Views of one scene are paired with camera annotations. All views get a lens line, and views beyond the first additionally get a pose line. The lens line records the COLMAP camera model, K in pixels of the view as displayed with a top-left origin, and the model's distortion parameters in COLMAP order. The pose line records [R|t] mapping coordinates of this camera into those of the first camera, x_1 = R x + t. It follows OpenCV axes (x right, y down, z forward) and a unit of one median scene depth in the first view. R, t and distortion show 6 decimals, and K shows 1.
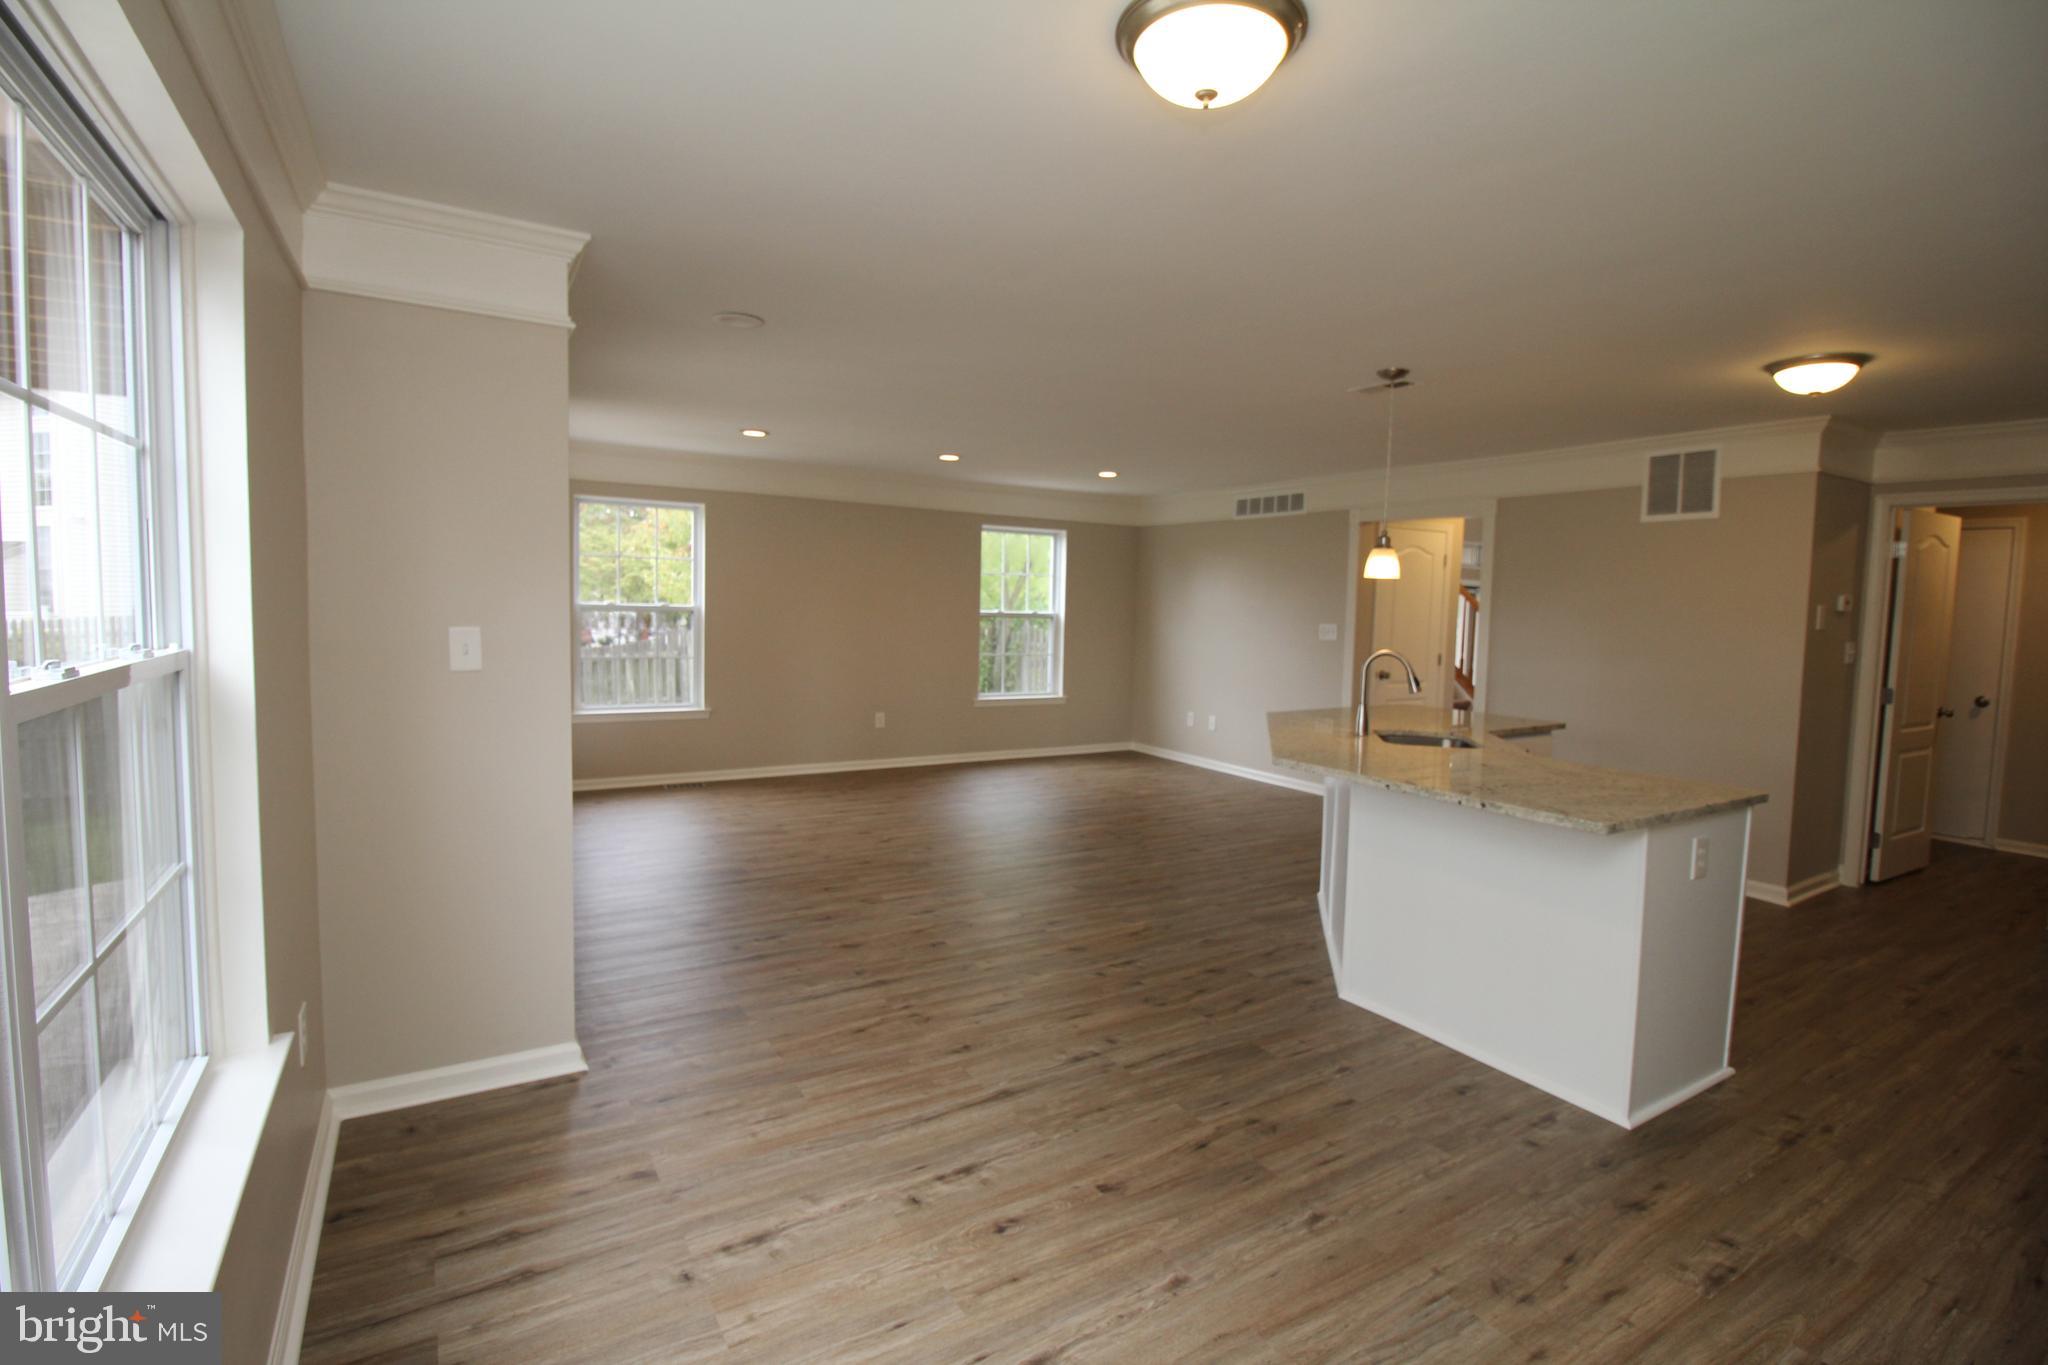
lens RADIAL K [[945.7, 0, 1028.9], [0, 945.7, 667.1], [0, 0, 1]] dist [0.001174, -0.013827]
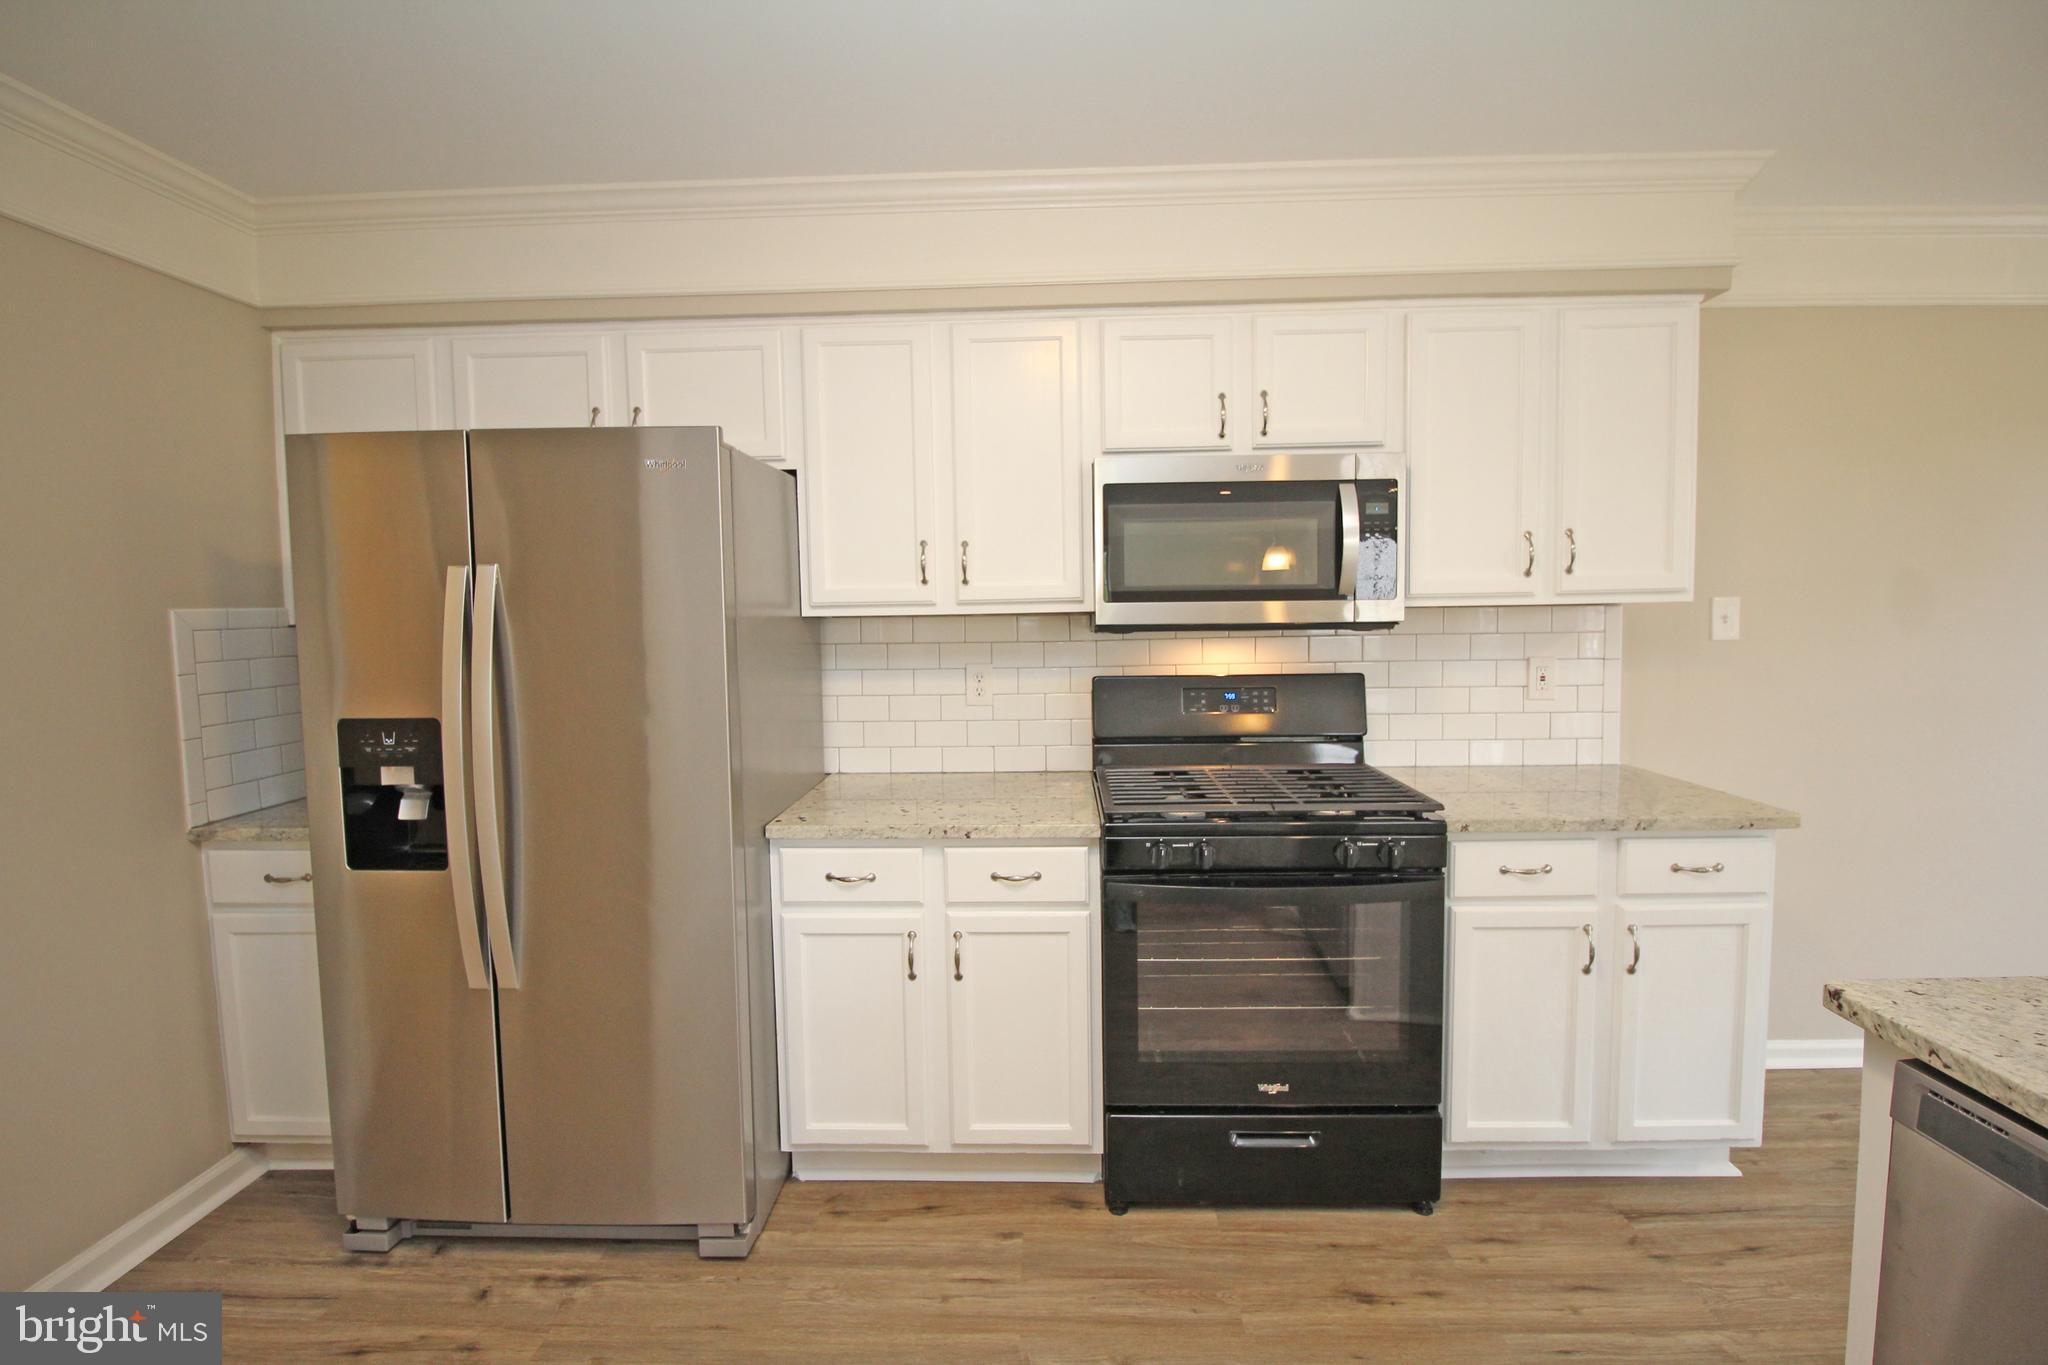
lens RADIAL K [[945.7, 0, 1031.8], [0, 945.7, 669.5], [0, 0, 1]] dist [0.001174, -0.013827]
pose [[-0.834336, -0.047291, 0.549224, 0.608651], [0.034959, 0.989769, 0.138330, -0.043690], [-0.550147, 0.134613, -0.824146, 1.060985]]
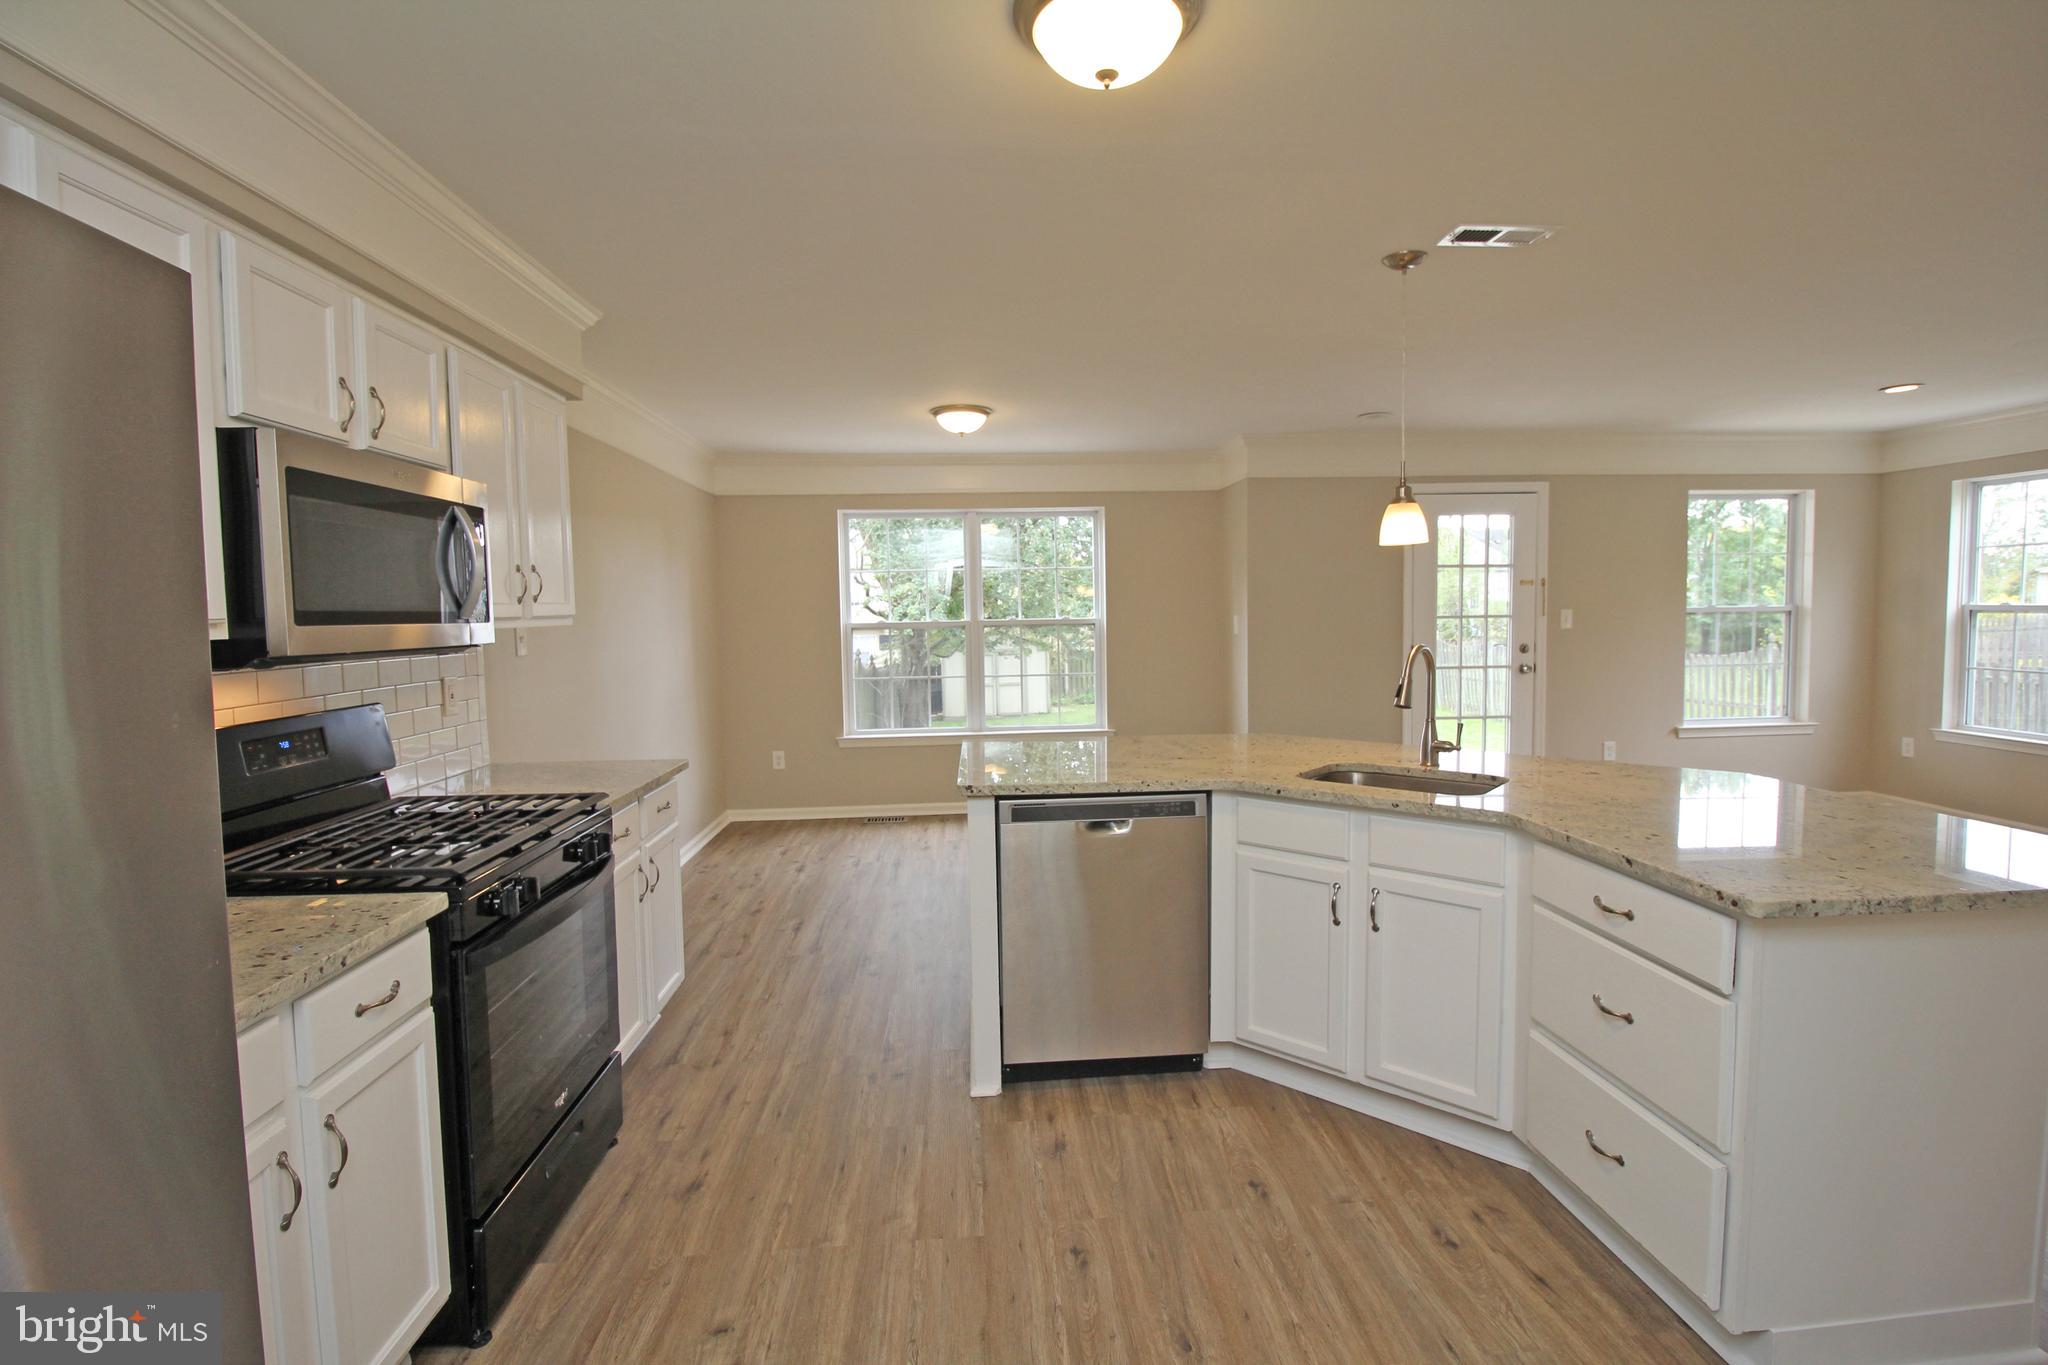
lens RADIAL K [[945.7, 0, 1031.1], [0, 945.7, 665.8], [0, 0, 1]] dist [0.001174, -0.013827]
pose [[-0.465010, 0.034933, -0.884616, 1.105000], [-0.058721, 0.995804, 0.070191, -0.034336], [0.883356, 0.084585, -0.461007, 1.047407]]
